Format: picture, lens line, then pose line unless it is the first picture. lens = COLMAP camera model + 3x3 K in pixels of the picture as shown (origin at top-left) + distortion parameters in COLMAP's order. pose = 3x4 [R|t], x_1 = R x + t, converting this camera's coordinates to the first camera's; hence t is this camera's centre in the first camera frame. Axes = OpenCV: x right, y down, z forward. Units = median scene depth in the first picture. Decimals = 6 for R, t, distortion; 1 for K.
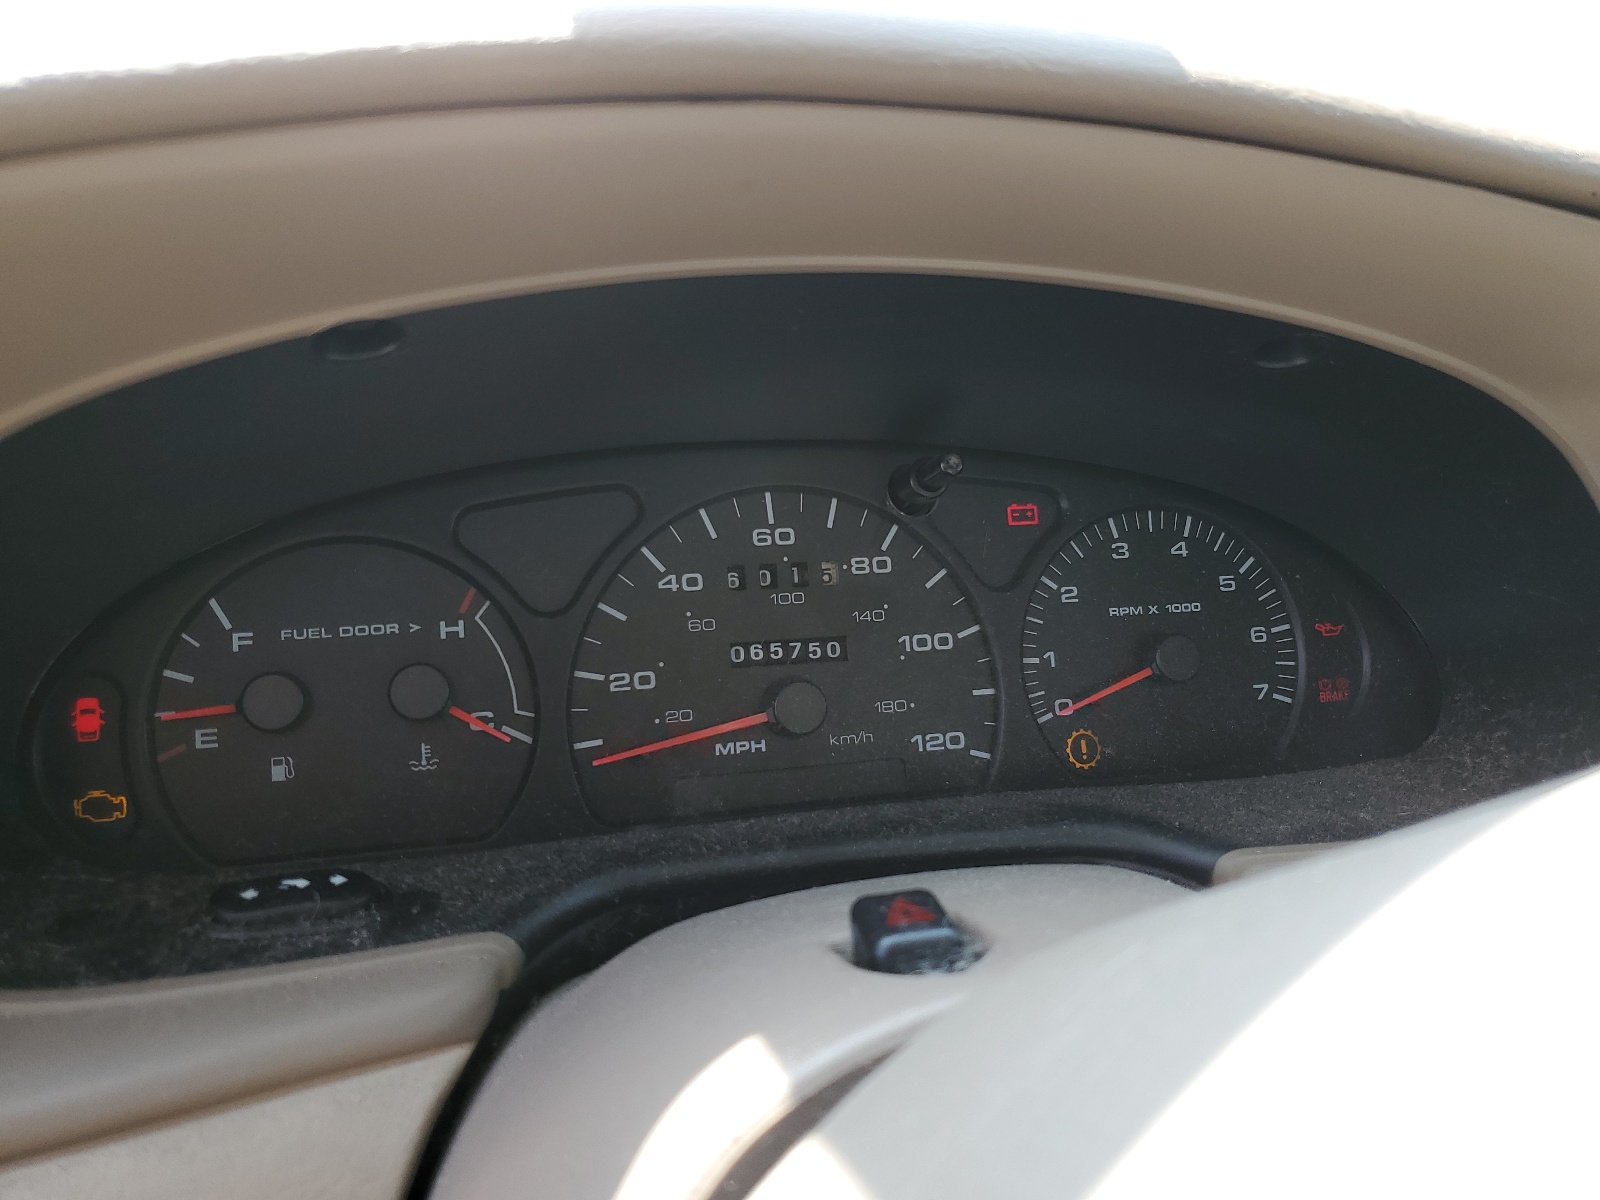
lens RADIAL K [[1190.1, 0, 800.0], [0, 1190.1, 600.0], [0, 0, 1]] dist [-0.000734, -0.006723]
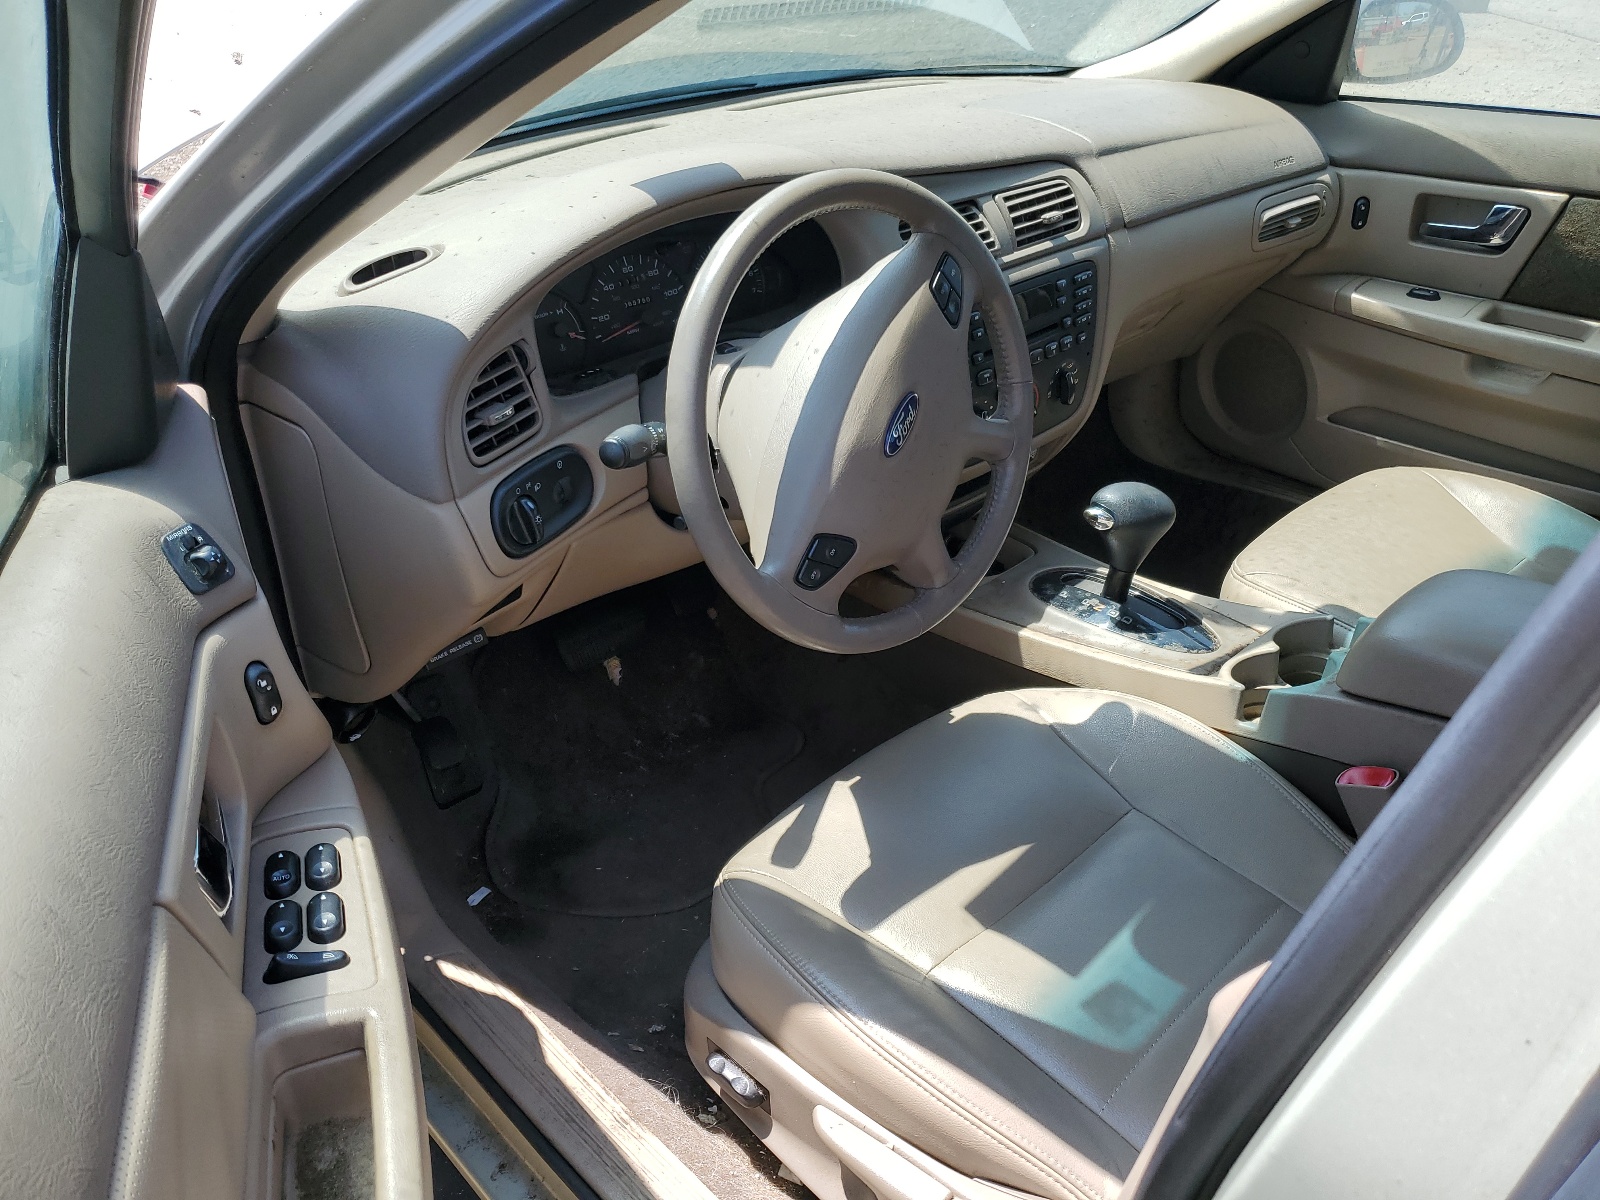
lens RADIAL K [[1190.1, 0, 800.0], [0, 1190.1, 600.0], [0, 0, 1]] dist [-0.000734, -0.006723]
pose [[0.851356, -0.277282, 0.445318, -1.496251], [0.116118, 0.927440, 0.355488, -0.354406], [-0.511576, -0.250937, 0.821779, -2.509530]]
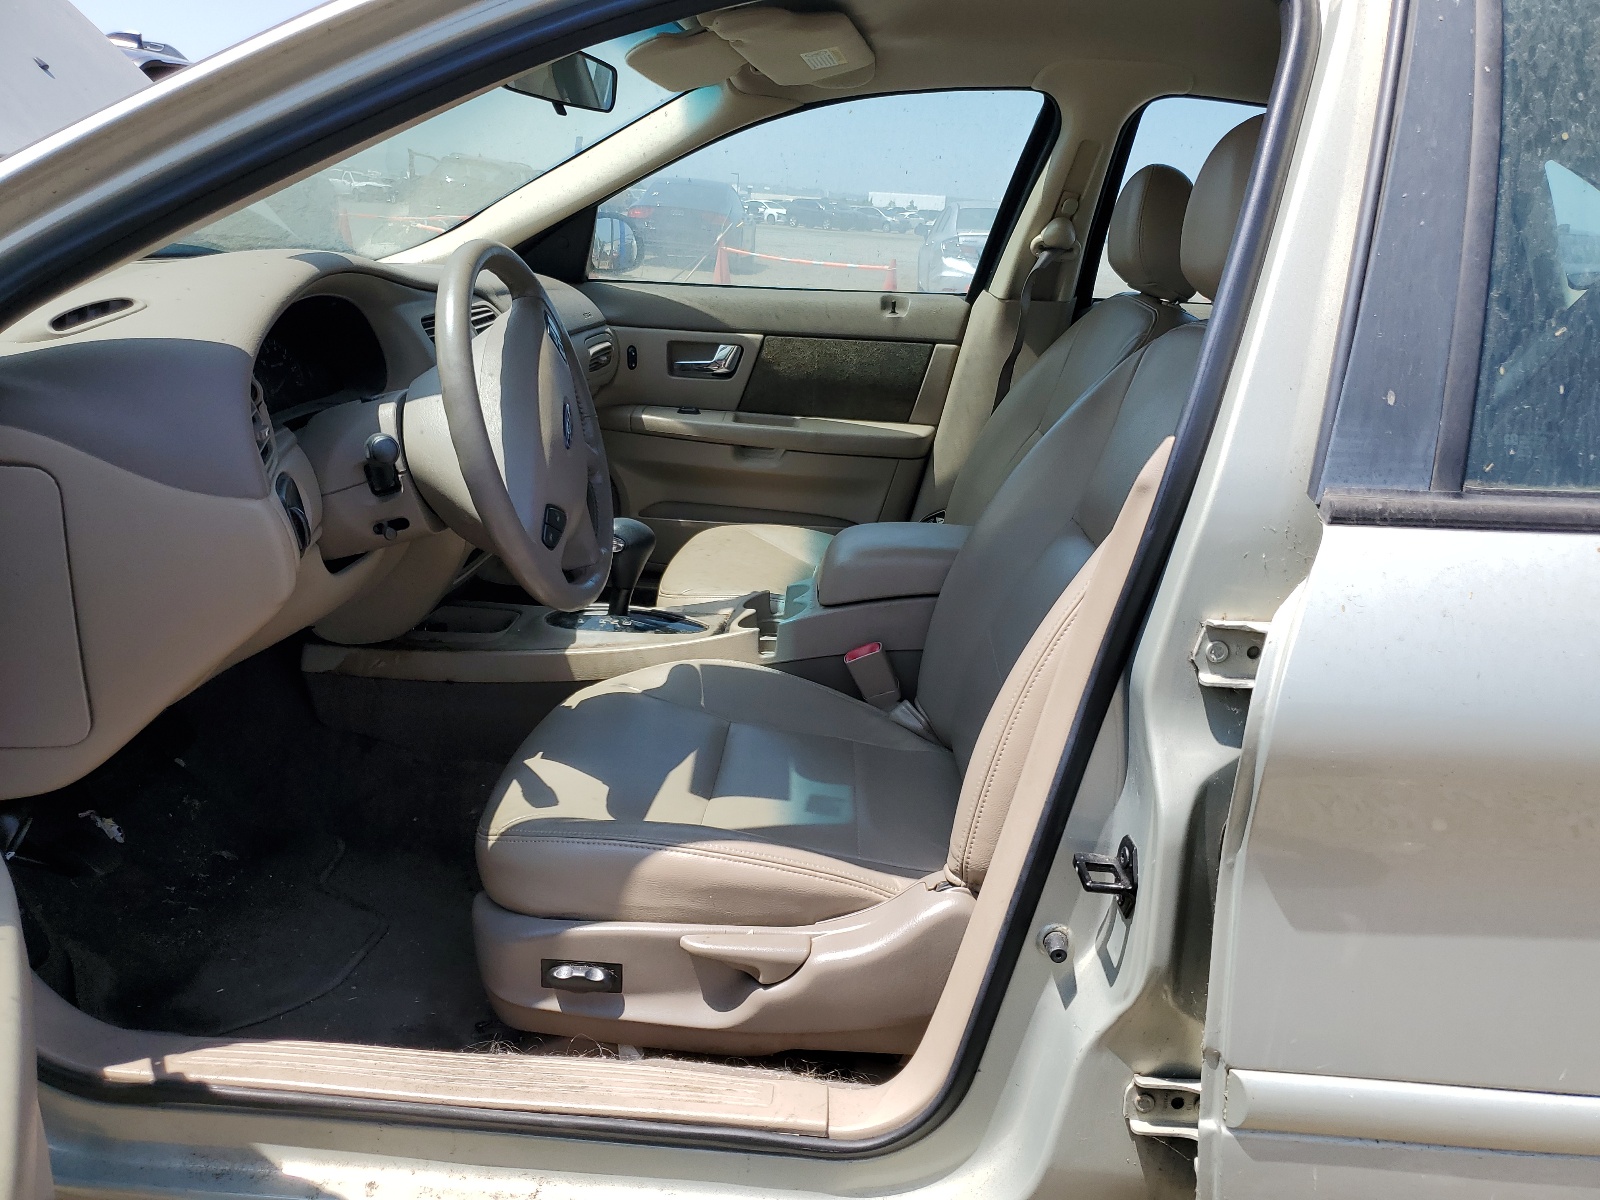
lens RADIAL K [[1190.1, 0, 800.0], [0, 1190.1, 600.0], [0, 0, 1]] dist [-0.000734, -0.006723]
pose [[0.273373, -0.277767, 0.920931, -3.438531], [0.130469, 0.959259, 0.250598, 0.006596], [-0.953019, 0.051646, 0.298475, -1.921638]]
